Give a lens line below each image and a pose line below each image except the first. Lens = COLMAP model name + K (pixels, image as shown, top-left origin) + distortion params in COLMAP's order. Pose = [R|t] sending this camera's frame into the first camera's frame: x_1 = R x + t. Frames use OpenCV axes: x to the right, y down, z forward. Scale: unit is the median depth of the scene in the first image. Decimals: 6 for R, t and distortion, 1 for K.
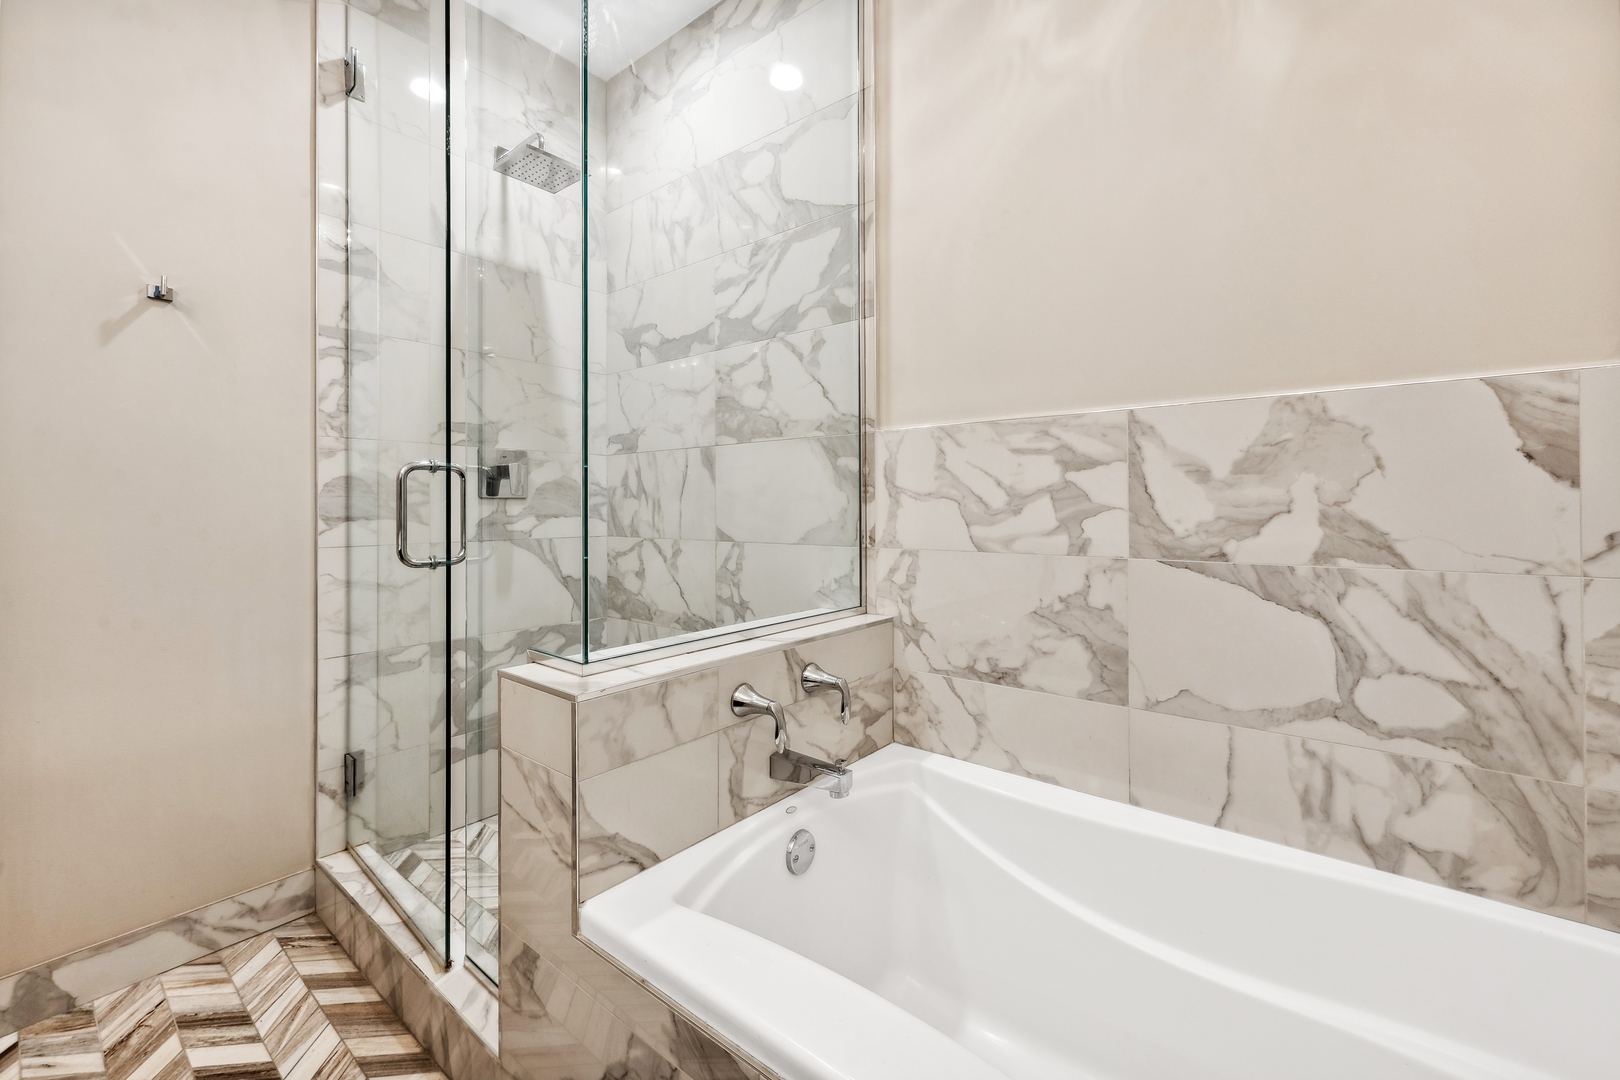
lens RADIAL K [[669.5, 0, 819.1], [0, 669.5, 502.1], [0, 0, 1]] dist [0.002014, -0.000518]
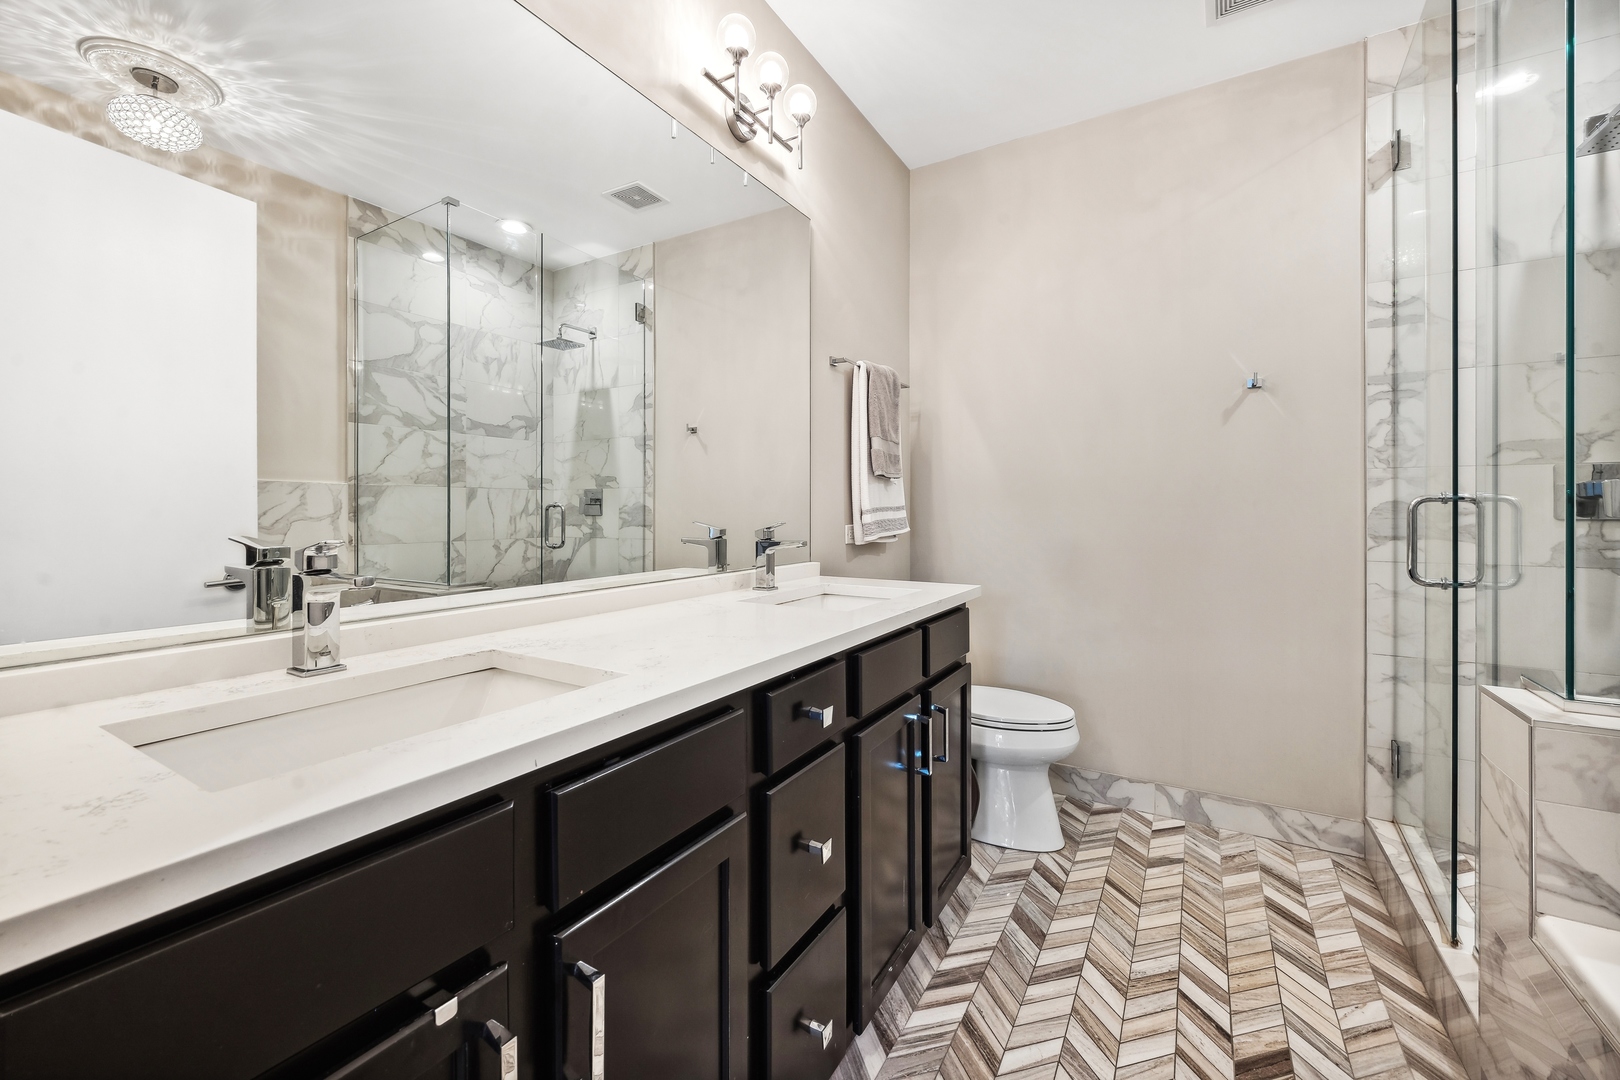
lens RADIAL K [[669.5, 0, 819.1], [0, 669.5, 502.1], [0, 0, 1]] dist [0.002014, -0.000518]
pose [[0.162862, -0.004822, -0.986637, 0.317711], [-0.000068, 0.999988, -0.004899, -0.035572], [0.986649, 0.000865, 0.162860, -0.195199]]
